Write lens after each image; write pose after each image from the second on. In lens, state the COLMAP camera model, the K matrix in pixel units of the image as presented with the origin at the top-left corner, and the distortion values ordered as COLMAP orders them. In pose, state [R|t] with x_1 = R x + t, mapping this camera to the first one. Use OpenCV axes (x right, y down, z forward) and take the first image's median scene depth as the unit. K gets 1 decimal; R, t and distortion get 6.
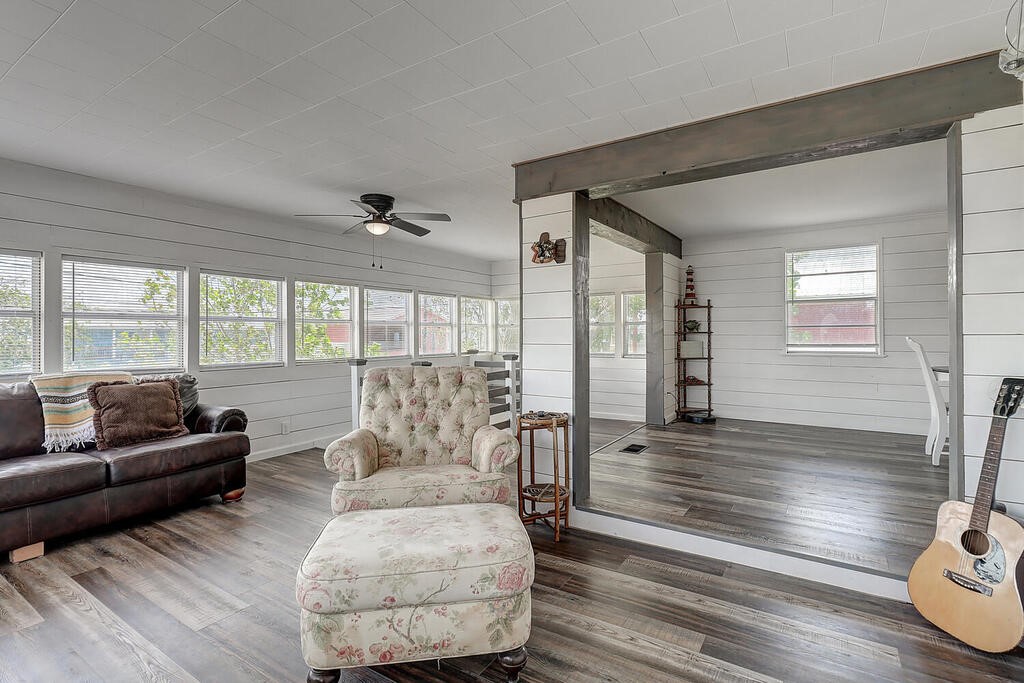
lens RADIAL K [[506.6, 0, 508.4], [0, 506.6, 331.3], [0, 0, 1]] dist [-0.000204, -0.000711]
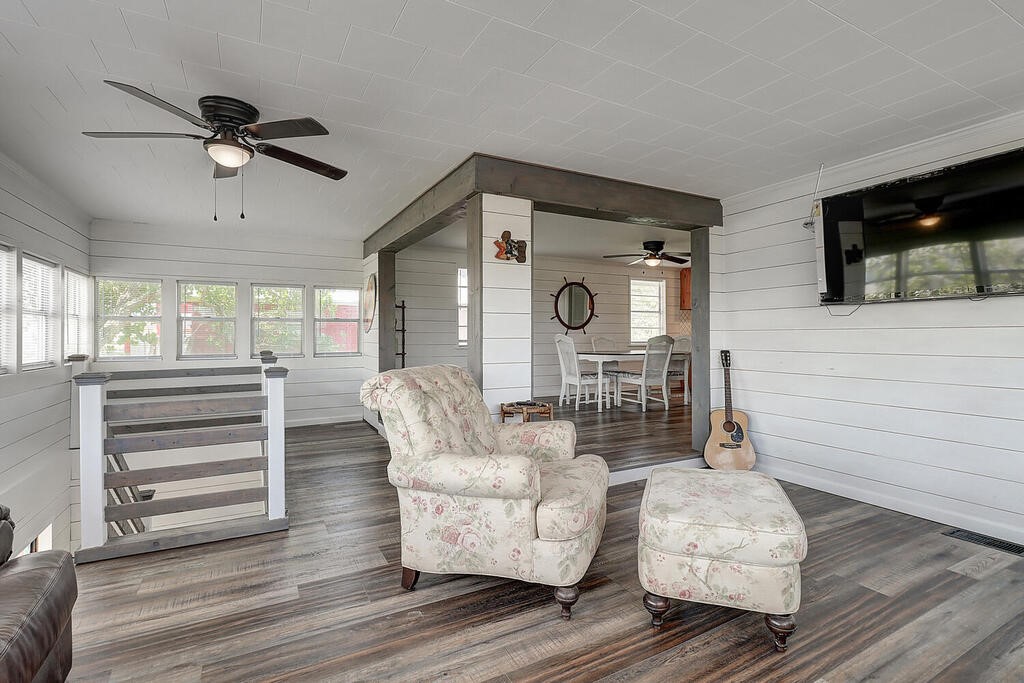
lens RADIAL K [[506.6, 0, 508.4], [0, 506.6, 331.3], [0, 0, 1]] dist [-0.000204, -0.000711]
pose [[0.442315, 0.008077, 0.896823, -0.842585], [-0.005394, 0.999965, -0.006345, 0.017372], [-0.896843, -0.002031, 0.442343, 0.527591]]
